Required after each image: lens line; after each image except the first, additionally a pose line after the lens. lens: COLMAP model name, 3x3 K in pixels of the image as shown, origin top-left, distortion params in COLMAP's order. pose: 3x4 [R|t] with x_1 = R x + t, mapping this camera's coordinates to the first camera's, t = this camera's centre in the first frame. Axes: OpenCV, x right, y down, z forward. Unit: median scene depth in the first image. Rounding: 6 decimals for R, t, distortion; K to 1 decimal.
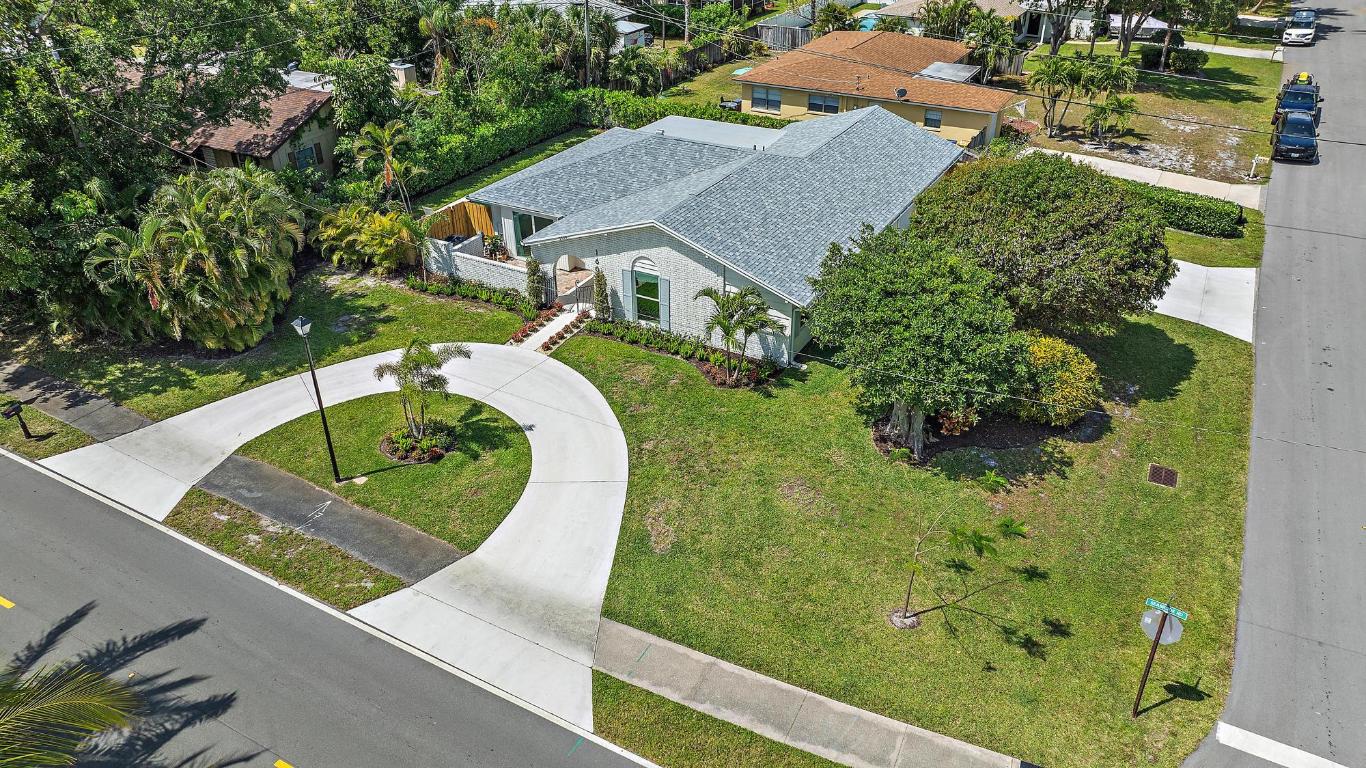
lens RADIAL K [[953.5, 0, 683.0], [0, 953.5, 384.0], [0, 0, 1]] dist [-0.000826, -0.057065]
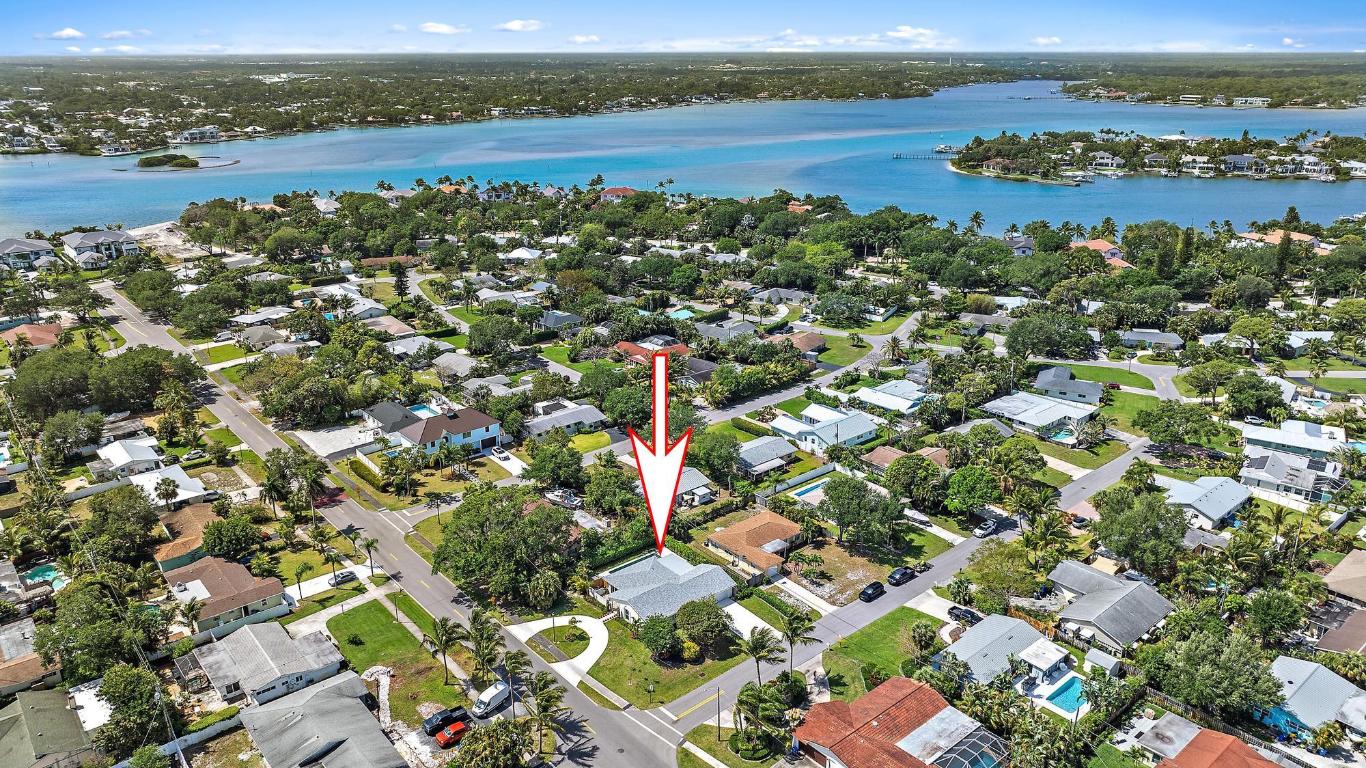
lens RADIAL K [[927.6, 0, 683.0], [0, 927.6, 384.0], [0, 0, 1]] dist [-0.017430, -0.001189]
pose [[0.938249, 0.114764, -0.326372, 1.517715], [-0.179985, 0.967581, -0.177181, -0.416619], [0.295457, 0.224981, 0.928487, -3.240849]]
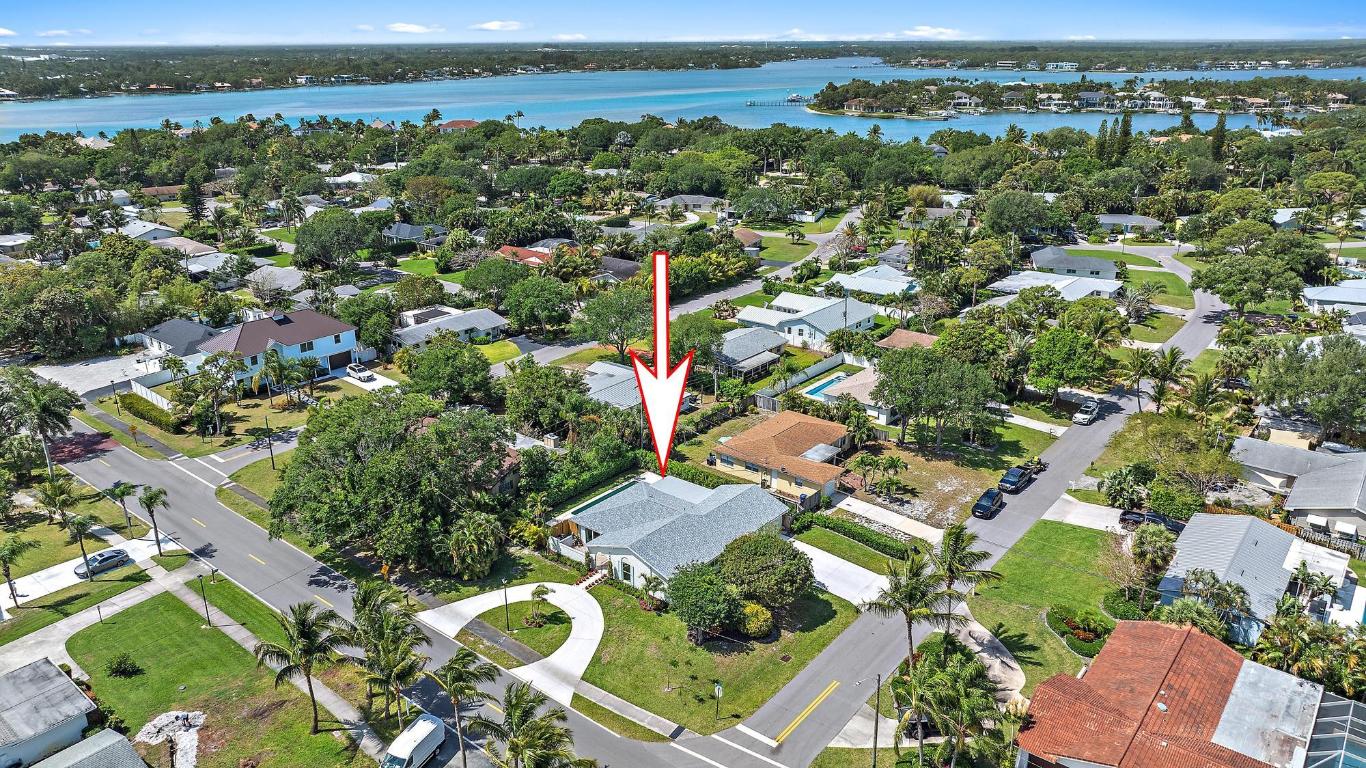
lens RADIAL K [[942.5, 0, 683.0], [0, 942.5, 384.0], [0, 0, 1]] dist [-0.054812, 0.058228]
pose [[0.985505, 0.057424, -0.159633, 0.499236], [-0.087517, 0.978182, -0.188415, -0.123293], [0.145331, 0.199654, 0.969029, -1.591866]]
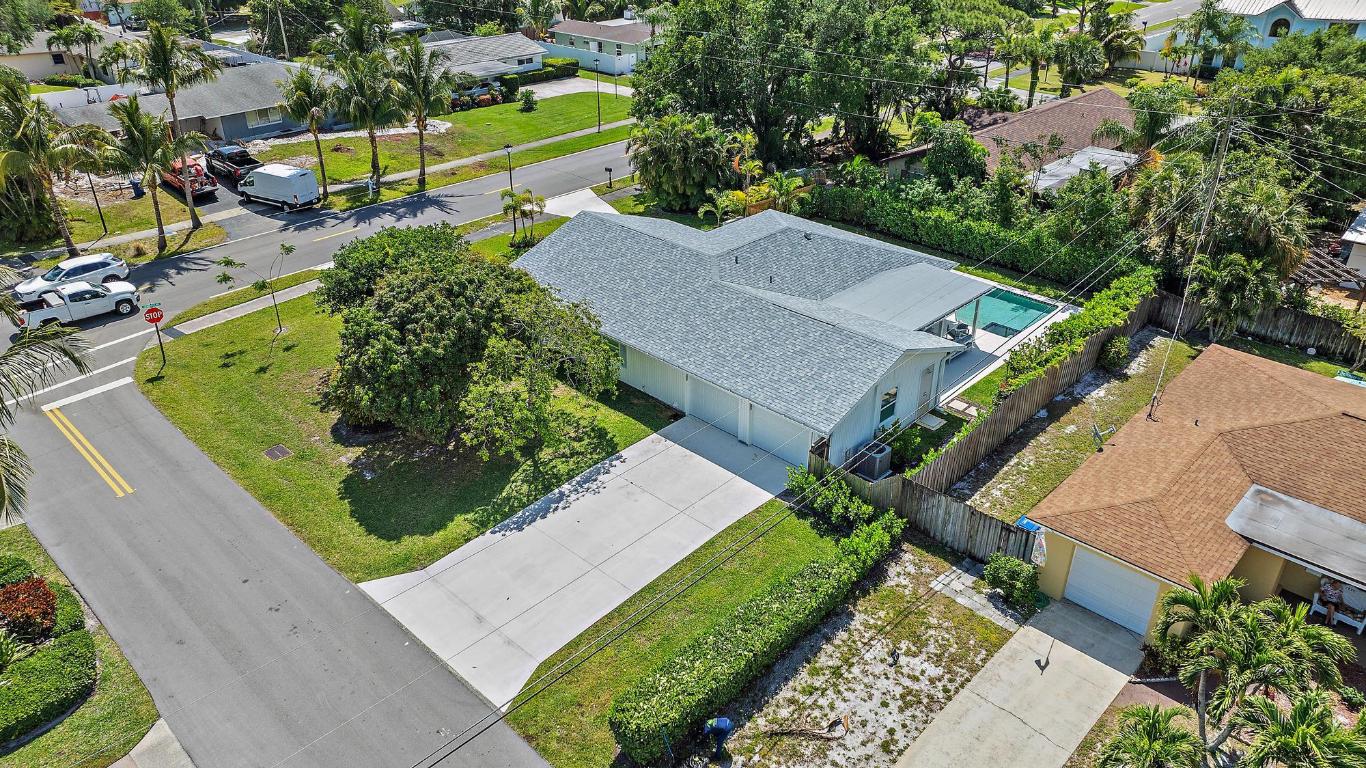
lens RADIAL K [[942.5, 0, 683.0], [0, 942.5, 384.0], [0, 0, 1]] dist [-0.054812, 0.058228]
pose [[-0.276510, 0.469935, -0.838274, 1.151356], [-0.478057, 0.689437, 0.544186, -0.782052], [0.833669, 0.551215, 0.034019, 1.143304]]
